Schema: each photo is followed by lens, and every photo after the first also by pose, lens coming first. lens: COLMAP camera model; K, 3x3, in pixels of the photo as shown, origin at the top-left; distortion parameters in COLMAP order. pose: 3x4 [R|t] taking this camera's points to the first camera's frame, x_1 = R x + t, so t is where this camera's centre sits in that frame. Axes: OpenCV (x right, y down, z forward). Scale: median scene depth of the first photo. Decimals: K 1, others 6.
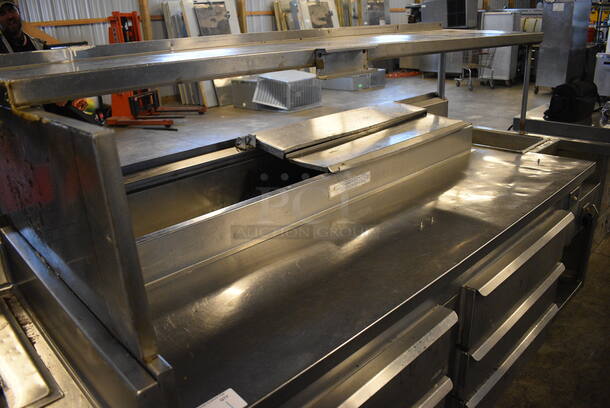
lens RADIAL K [[469.7, 0, 305.0], [0, 469.7, 204.0], [0, 0, 1]] dist [-0.087456, -0.007467]
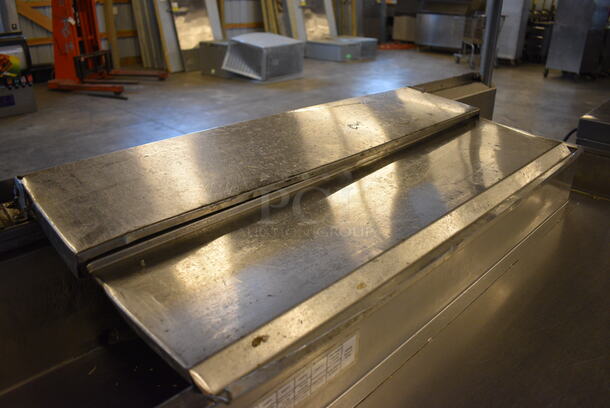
lens RADIAL K [[469.7, 0, 305.0], [0, 469.7, 204.0], [0, 0, 1]] dist [-0.087456, -0.007467]
pose [[0.998285, 0.043017, 0.039715, 0.016432], [-0.045444, 0.997018, 0.062368, -0.032024], [-0.036913, -0.064065, 0.997263, 0.131508]]
